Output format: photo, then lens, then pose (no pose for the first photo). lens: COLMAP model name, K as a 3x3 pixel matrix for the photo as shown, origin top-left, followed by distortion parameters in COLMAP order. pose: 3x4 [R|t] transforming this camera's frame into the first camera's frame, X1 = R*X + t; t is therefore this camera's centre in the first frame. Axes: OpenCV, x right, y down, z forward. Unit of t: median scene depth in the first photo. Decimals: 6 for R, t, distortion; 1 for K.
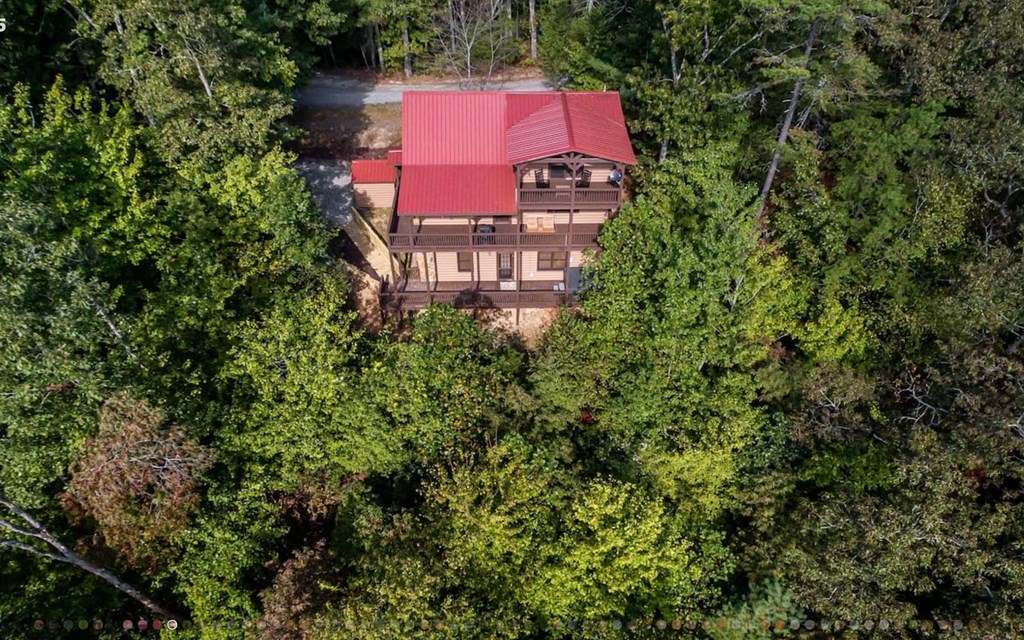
lens RADIAL K [[516.9, 0, 515.8], [0, 516.9, 318.1], [0, 0, 1]] dist [0.002996, 0.000743]
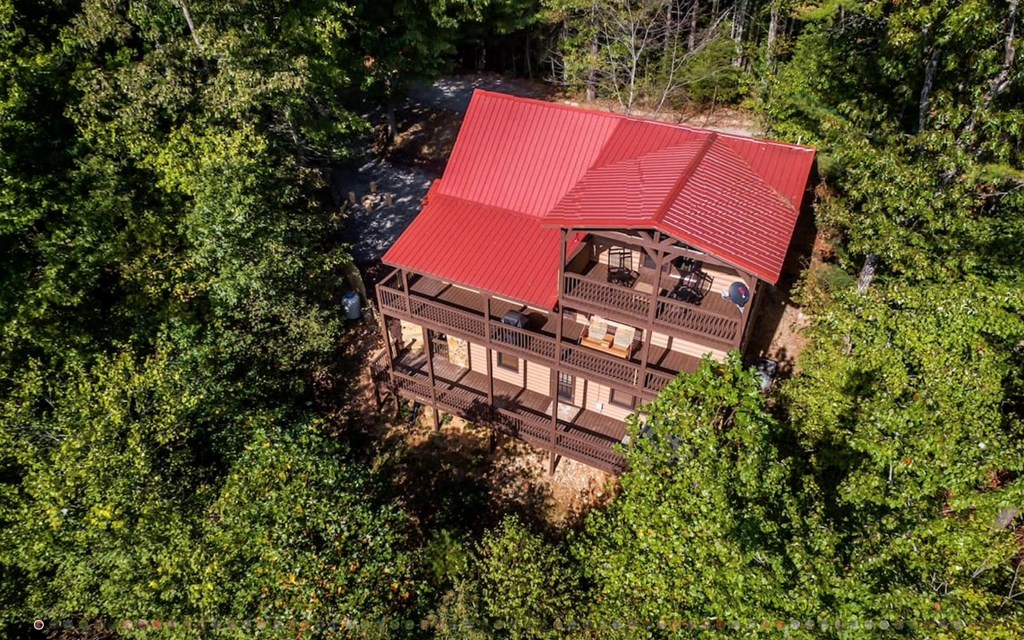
lens RADIAL K [[595.3, 0, 512.5], [0, 595.3, 359.1], [0, 0, 1]] dist [-0.000321, 0.000223]
pose [[0.900883, 0.297831, -0.315764, 0.148968], [-0.314396, 0.949291, -0.001602, -0.106843], [0.299275, 0.100718, 0.948836, 0.281650]]
